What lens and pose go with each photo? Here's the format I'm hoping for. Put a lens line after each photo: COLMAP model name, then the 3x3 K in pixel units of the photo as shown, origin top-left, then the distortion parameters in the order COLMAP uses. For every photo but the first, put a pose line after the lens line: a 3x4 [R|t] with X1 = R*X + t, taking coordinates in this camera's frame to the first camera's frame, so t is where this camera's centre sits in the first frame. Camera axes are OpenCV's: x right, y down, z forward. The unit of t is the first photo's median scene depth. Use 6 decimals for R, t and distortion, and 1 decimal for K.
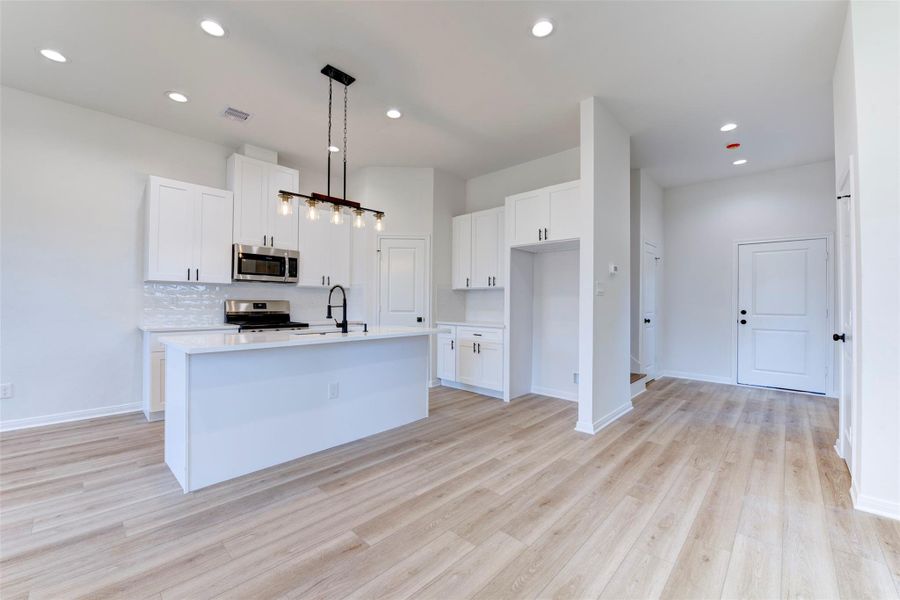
lens RADIAL K [[358.5, 0, 450.0], [0, 358.5, 300.0], [0, 0, 1]] dist [-0.014434, -0.003204]
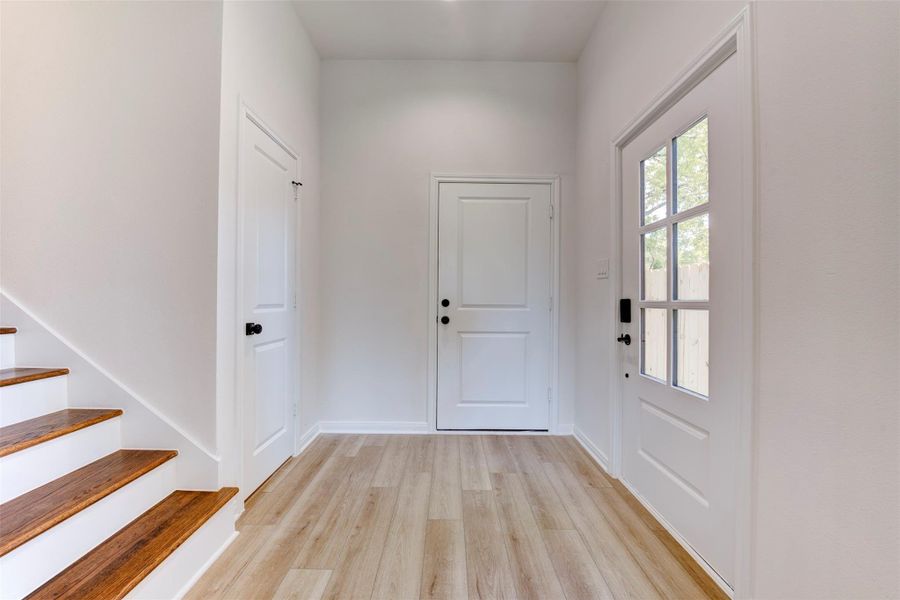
lens RADIAL K [[358.5, 0, 450.0], [0, 358.5, 300.0], [0, 0, 1]] dist [-0.014434, -0.003204]
pose [[0.722875, -0.006915, 0.690944, 0.580391], [-0.005160, 0.999868, 0.015404, 0.027922], [-0.690959, -0.014700, 0.722744, 0.771202]]
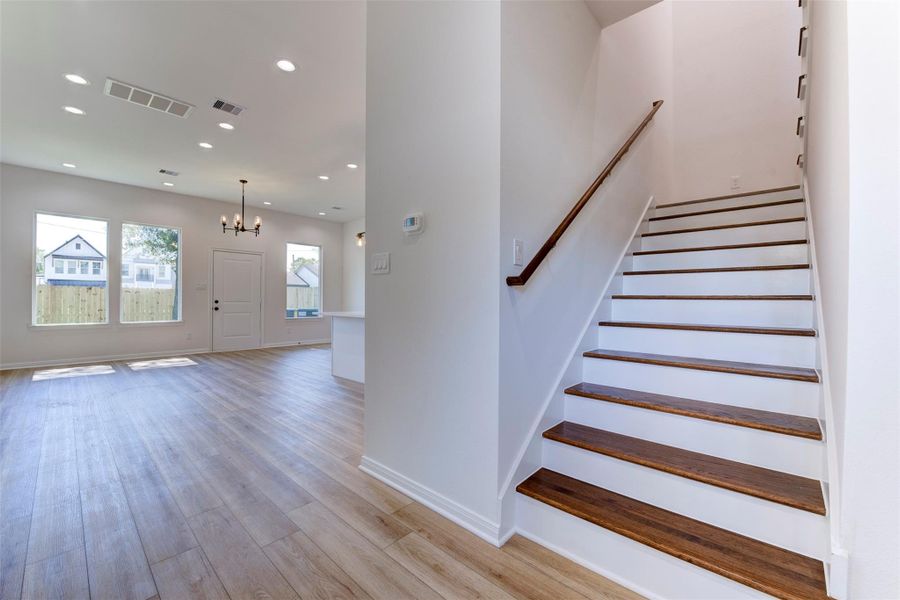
lens RADIAL K [[358.5, 0, 450.0], [0, 358.5, 300.0], [0, 0, 1]] dist [-0.014434, -0.003204]
pose [[0.022104, -0.008436, -0.999720, 0.934472], [0.000913, 0.999964, -0.008418, 0.034106], [0.999755, -0.000726, 0.022111, 0.961438]]
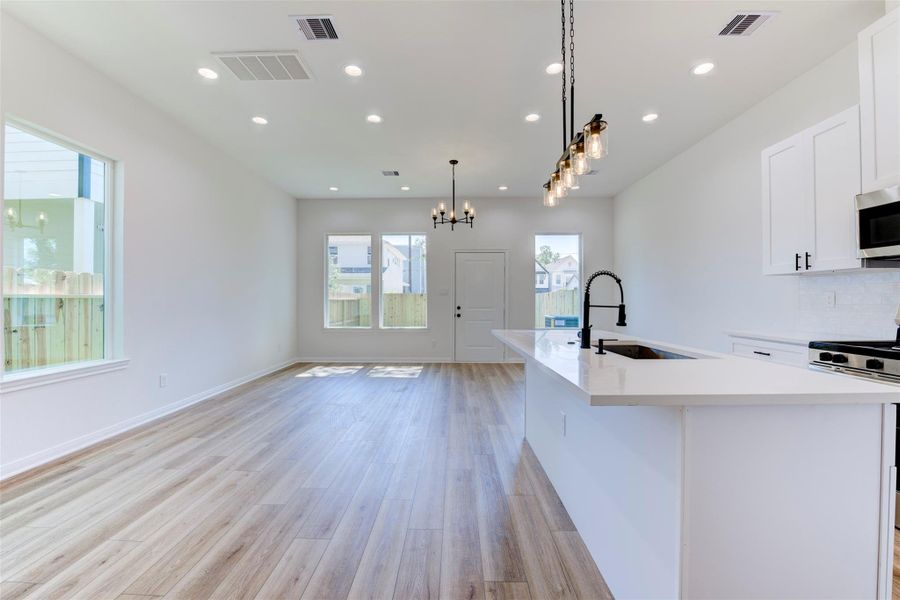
lens RADIAL K [[358.5, 0, 450.0], [0, 358.5, 300.0], [0, 0, 1]] dist [-0.014434, -0.003204]
pose [[-0.737128, -0.009147, -0.675691, 0.241397], [0.000262, 0.999904, -0.013822, 0.012254], [0.675753, -0.010366, -0.737055, 1.020711]]
